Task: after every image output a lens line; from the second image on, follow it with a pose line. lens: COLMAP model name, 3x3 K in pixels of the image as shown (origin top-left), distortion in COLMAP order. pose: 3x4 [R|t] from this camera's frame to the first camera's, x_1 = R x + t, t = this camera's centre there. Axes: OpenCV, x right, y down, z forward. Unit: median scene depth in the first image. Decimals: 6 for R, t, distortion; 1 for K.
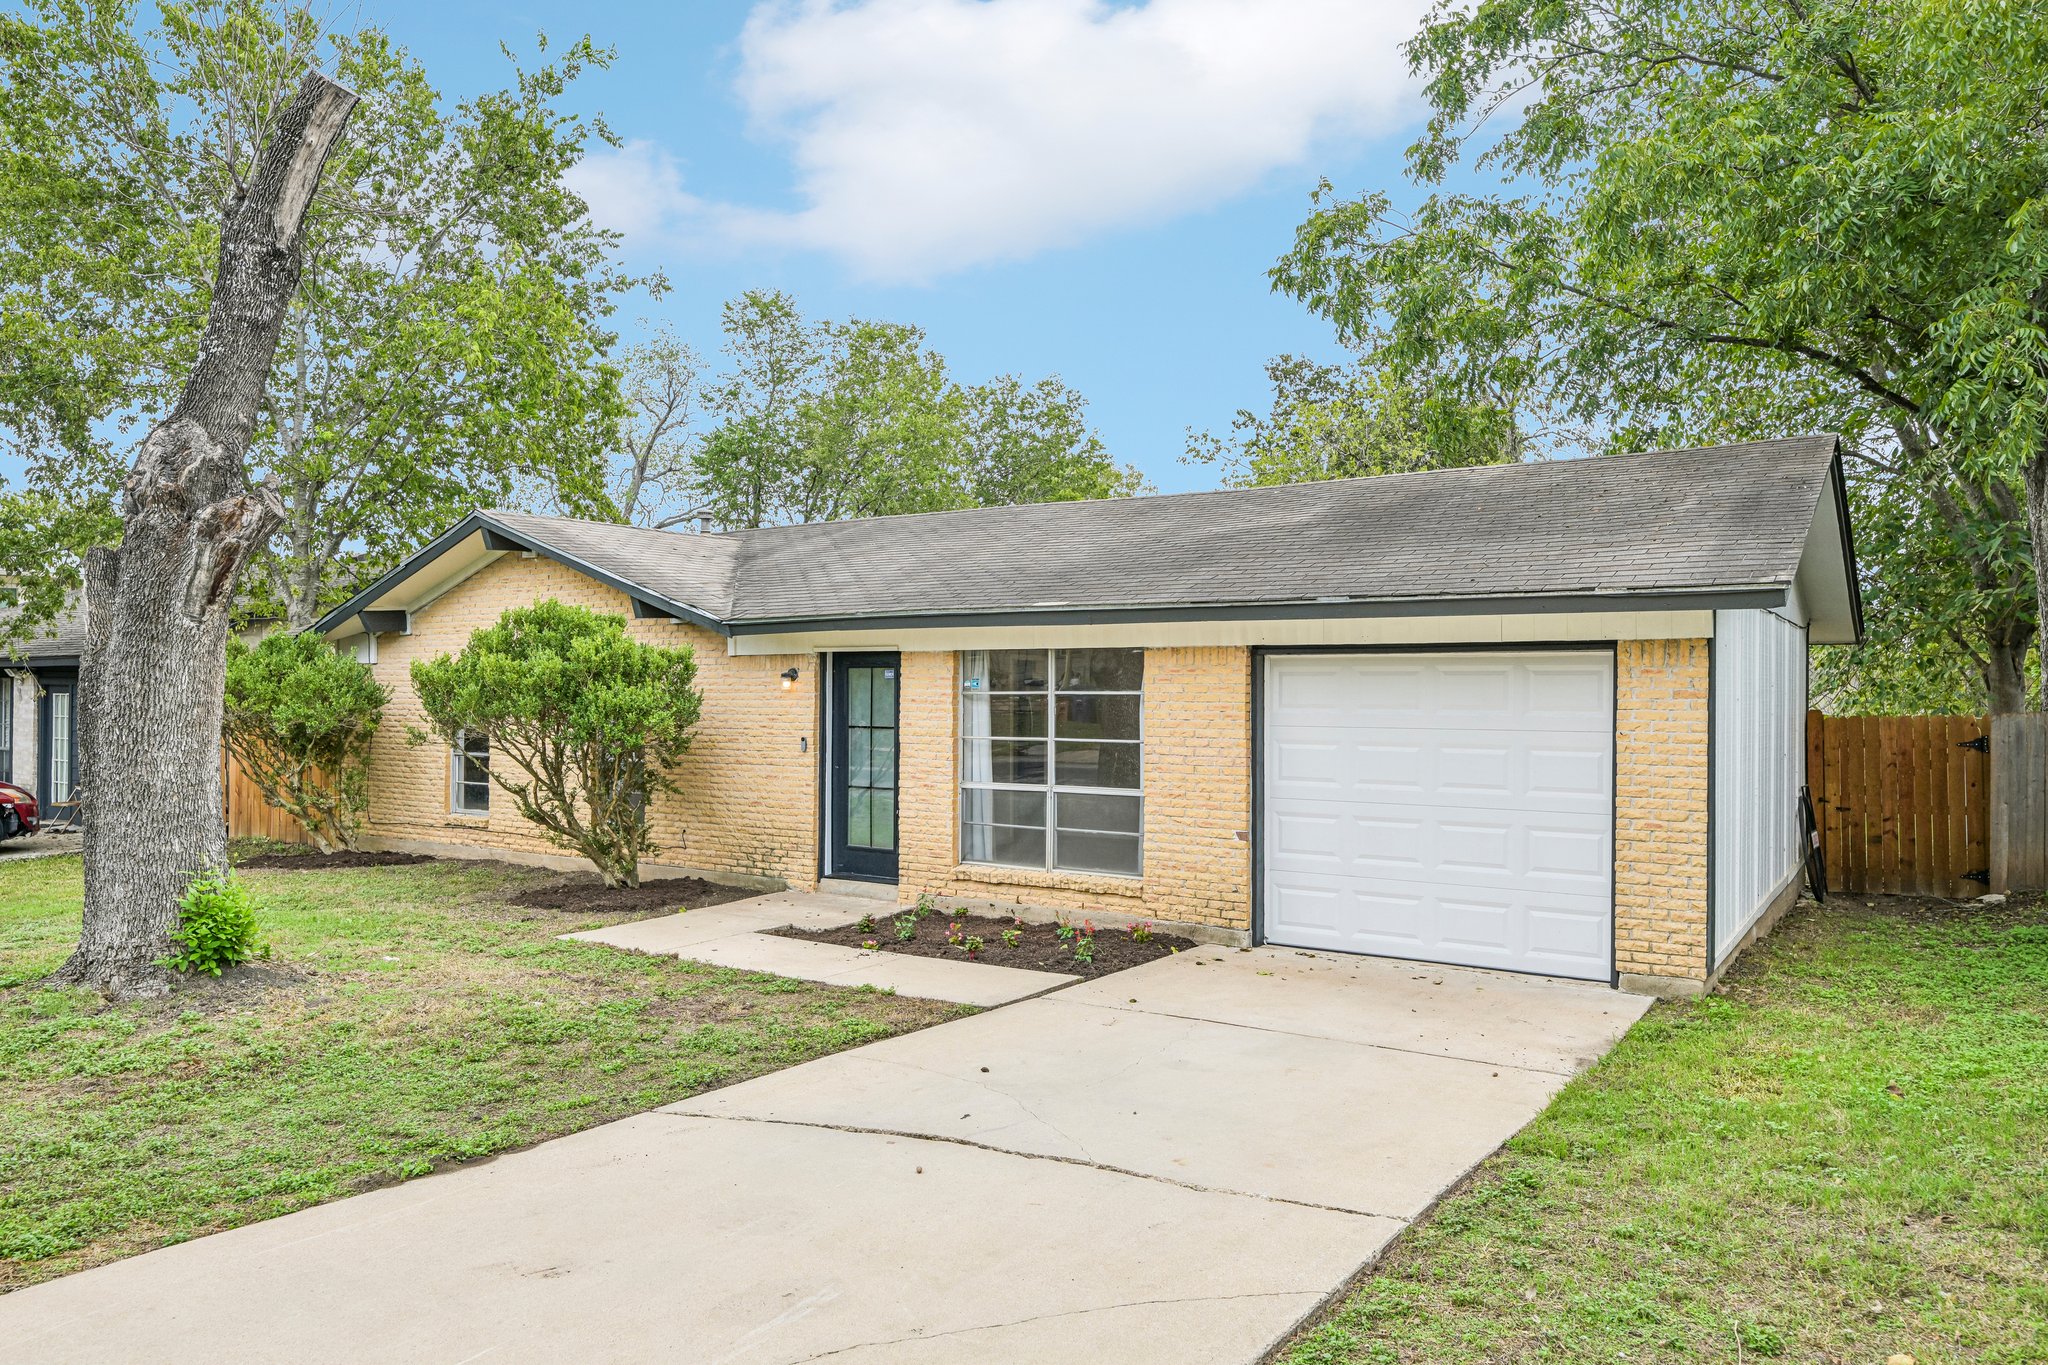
lens RADIAL K [[1431.1, 0, 1026.4], [0, 1431.1, 680.4], [0, 0, 1]] dist [0.005754, 0.000343]
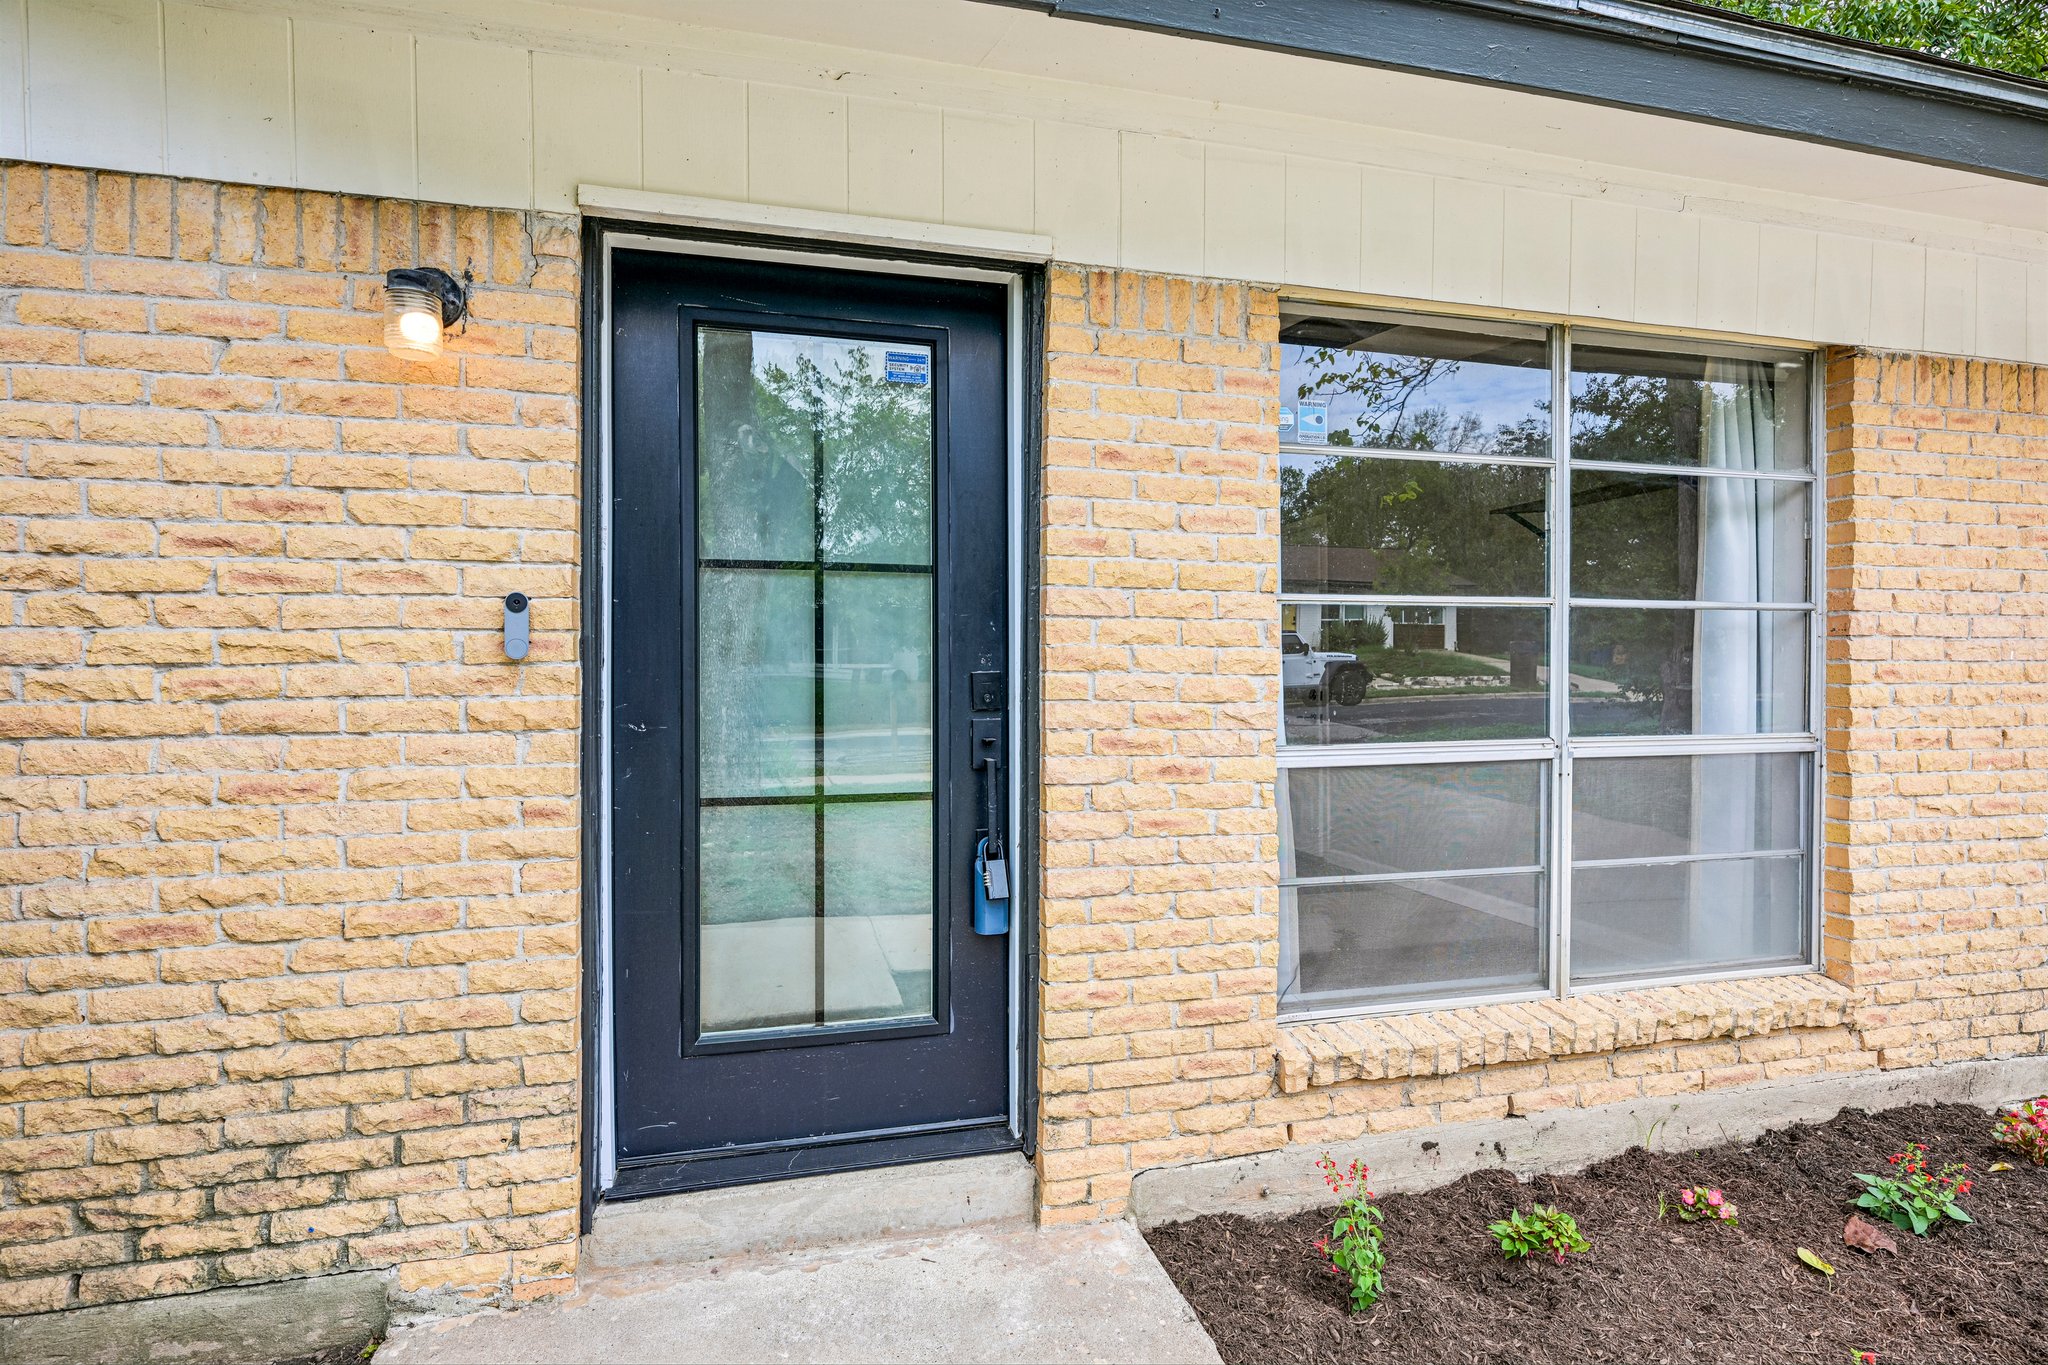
lens RADIAL K [[1089.9, 0, 1032.3], [0, 1089.9, 686.4], [0, 0, 1]] dist [-0.001592, -0.000637]
pose [[0.645307, -0.008266, 0.763878, -0.264920], [0.002957, 0.999961, 0.008322, 0.059980], [-0.763917, -0.003112, 0.645307, 0.956081]]
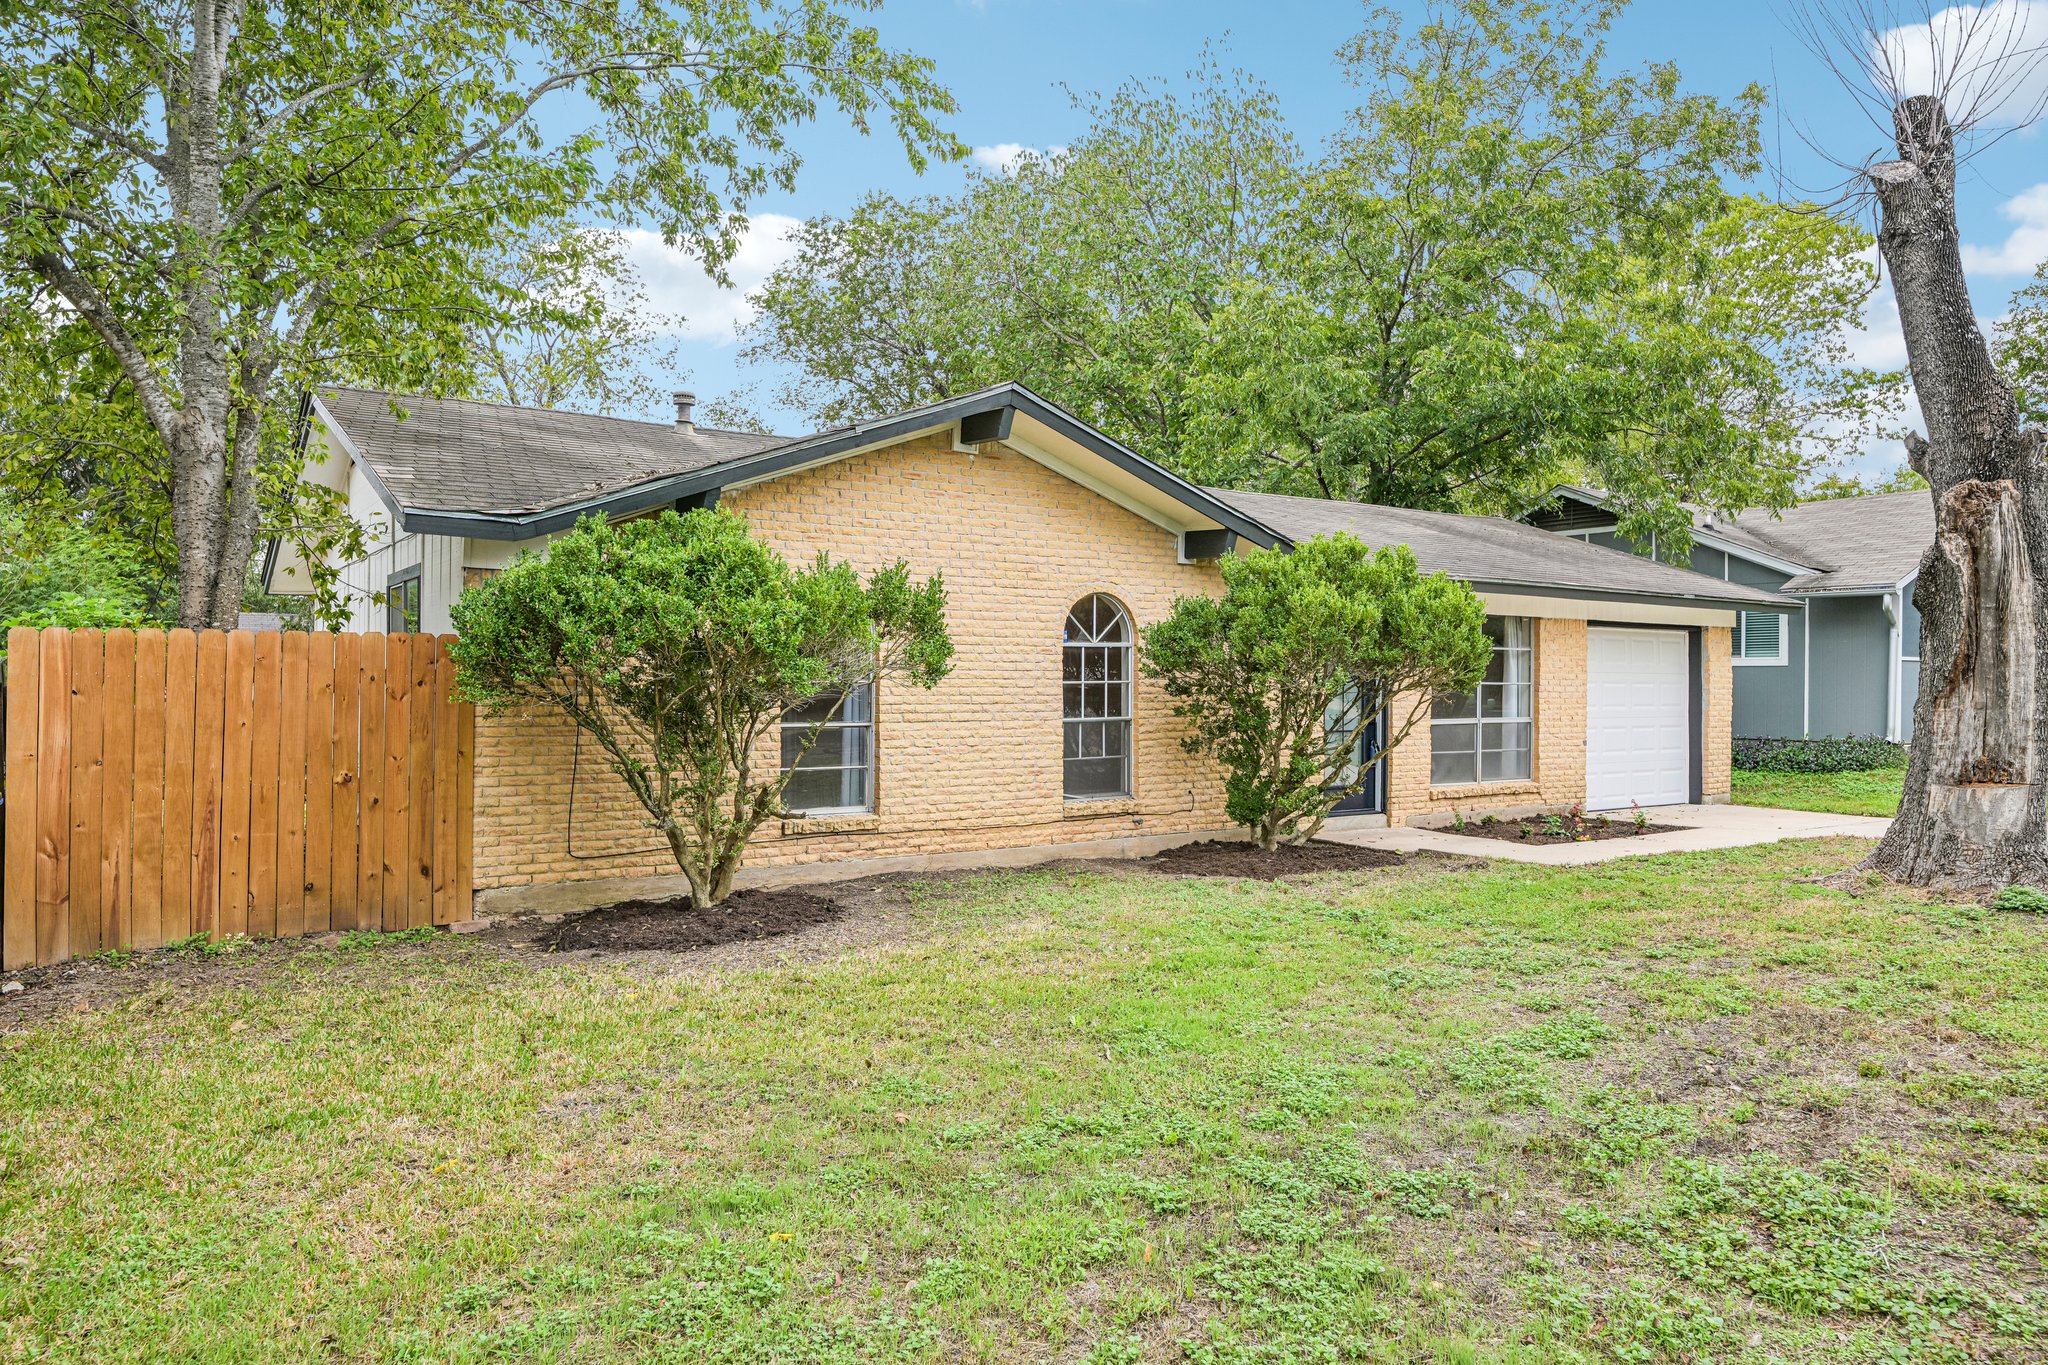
lens RADIAL K [[1431.1, 0, 1021.7], [0, 1431.1, 679.8], [0, 0, 1]] dist [0.005754, 0.000343]
pose [[0.355804, 0.003614, 0.934554, -1.416584], [-0.006019, 0.999981, -0.001576, 0.043162], [-0.934541, -0.005064, 0.355819, 0.950365]]
